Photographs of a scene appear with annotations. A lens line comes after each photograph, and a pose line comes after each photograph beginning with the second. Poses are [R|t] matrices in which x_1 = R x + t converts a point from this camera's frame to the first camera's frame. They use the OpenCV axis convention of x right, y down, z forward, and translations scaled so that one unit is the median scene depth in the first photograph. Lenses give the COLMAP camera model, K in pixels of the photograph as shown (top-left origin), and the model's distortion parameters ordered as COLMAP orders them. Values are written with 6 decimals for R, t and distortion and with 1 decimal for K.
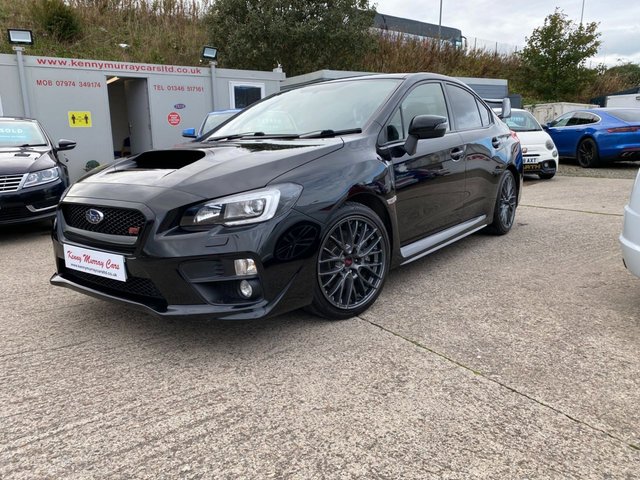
lens RADIAL K [[485.0, 0, 317.9], [0, 485.0, 237.4], [0, 0, 1]] dist [0.006786, -0.006320]
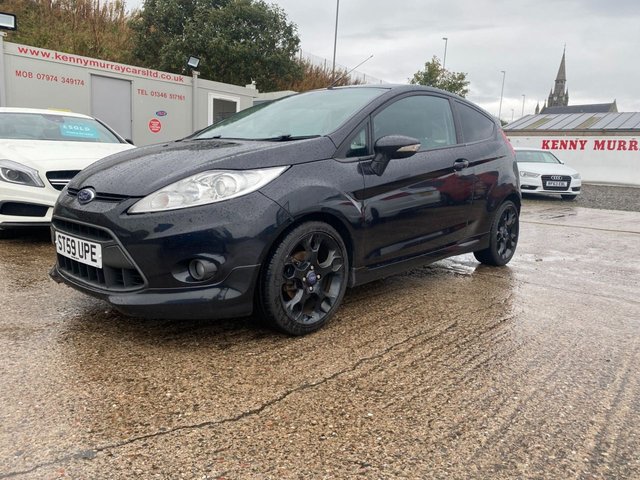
lens RADIAL K [[485.0, 0, 325.9], [0, 485.0, 238.9], [0, 0, 1]] dist [0.006786, -0.006320]
pose [[0.964787, 0.021562, 0.262147, -0.247835], [-0.010203, 0.998952, -0.044614, 0.018084], [-0.262834, 0.040368, 0.963996, 0.004892]]
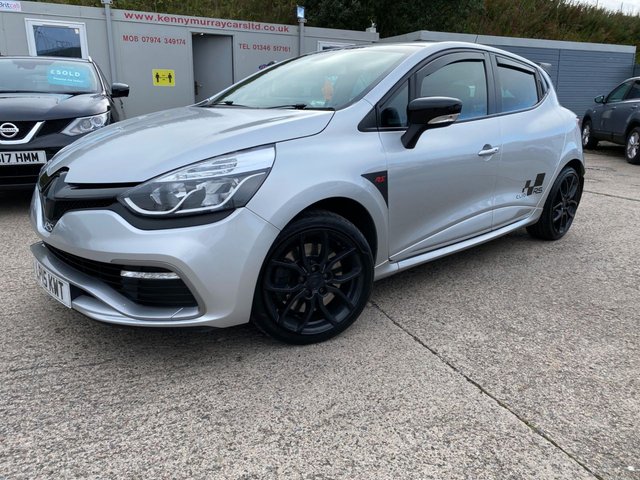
lens RADIAL K [[485.0, 0, 322.8], [0, 485.0, 241.6], [0, 0, 1]] dist [0.006786, -0.006320]
pose [[0.985422, 0.083779, -0.148068, -0.004074], [-0.071907, 0.993885, 0.083804, -0.021703], [0.154183, -0.071935, 0.985420, 0.067235]]
